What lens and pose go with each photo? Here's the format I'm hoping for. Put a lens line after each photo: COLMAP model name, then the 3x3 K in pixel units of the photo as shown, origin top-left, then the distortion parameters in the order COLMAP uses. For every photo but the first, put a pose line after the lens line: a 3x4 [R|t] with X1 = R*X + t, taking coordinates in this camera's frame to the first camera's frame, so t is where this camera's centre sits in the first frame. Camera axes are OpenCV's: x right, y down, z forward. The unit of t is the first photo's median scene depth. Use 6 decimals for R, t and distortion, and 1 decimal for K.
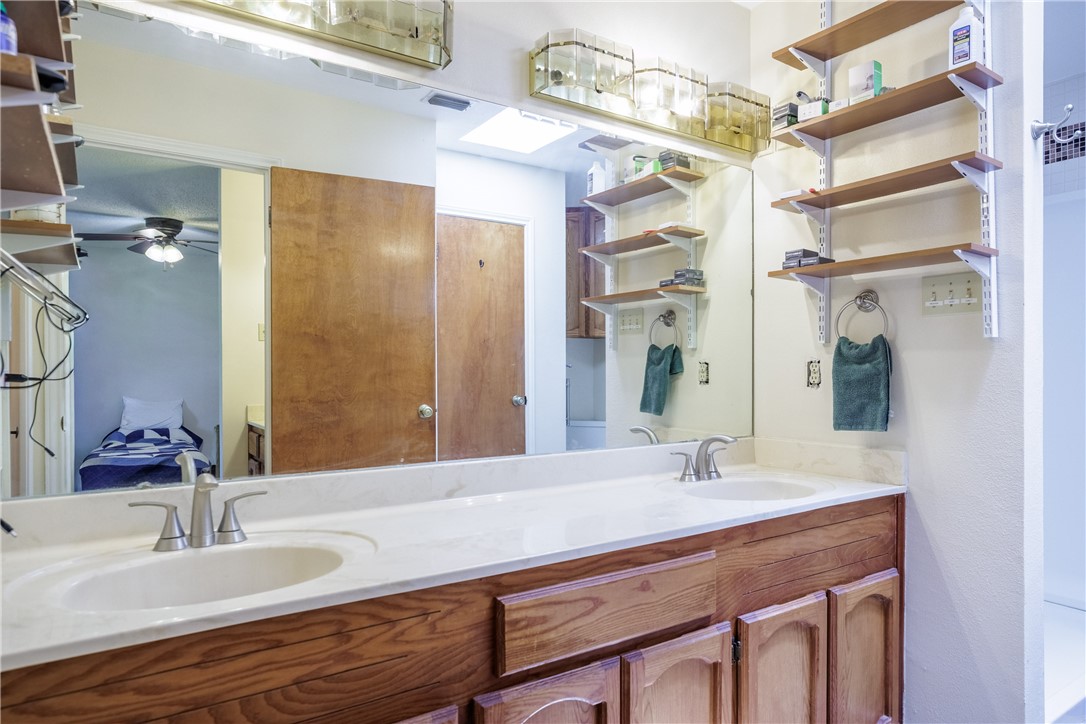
lens RADIAL K [[654.5, 0, 543.0], [0, 654.5, 362.0], [0, 0, 1]] dist [0.001708, -0.000130]
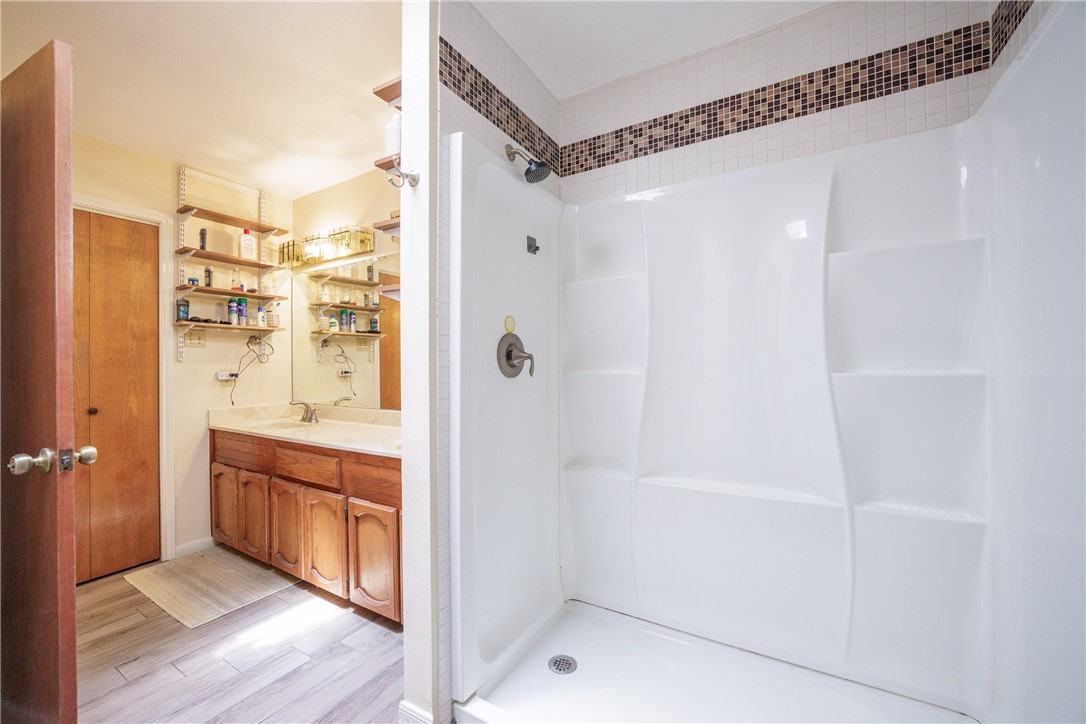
lens RADIAL K [[435.4, 0, 543.5], [0, 435.4, 366.4], [0, 0, 1]] dist [-0.000133, -0.000034]
pose [[0.429566, 0.007604, -0.903003, 0.963666], [0.009570, 0.999870, 0.012973, -0.014491], [0.902985, -0.014215, 0.429437, 0.523852]]
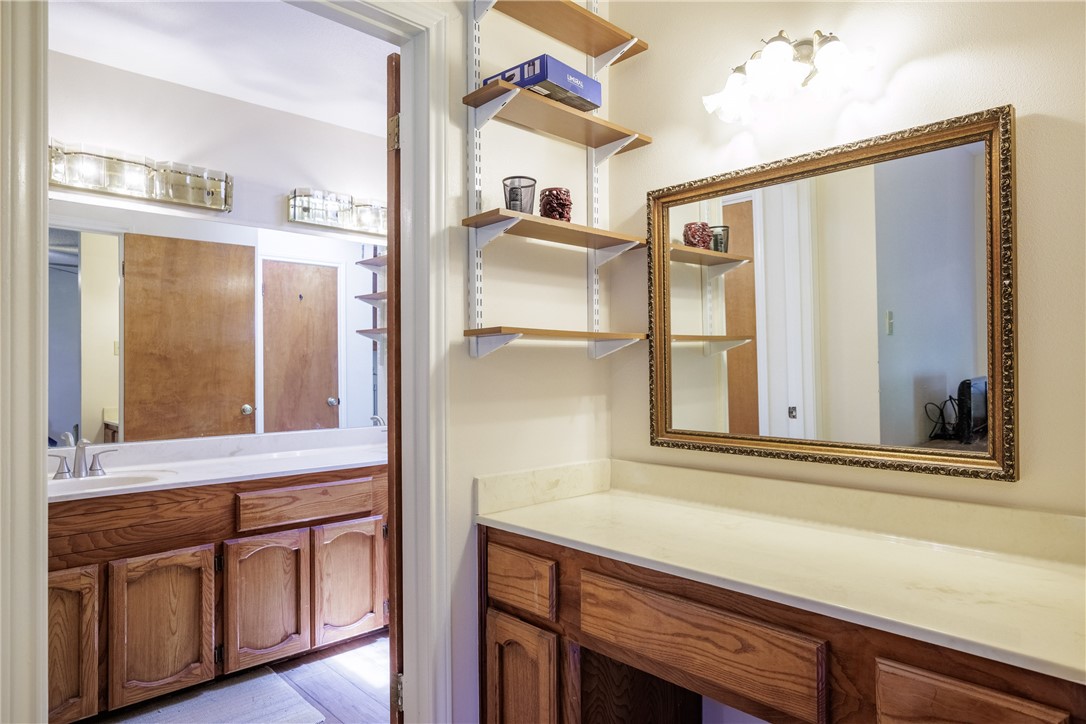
lens RADIAL K [[654.5, 0, 543.0], [0, 654.5, 362.0], [0, 0, 1]] dist [0.001708, -0.000130]
pose [[0.986006, 0.000945, 0.166709, 0.229302], [-0.000571, 0.999997, -0.002292, -0.024699], [-0.166711, 0.002165, 0.986003, -0.517082]]
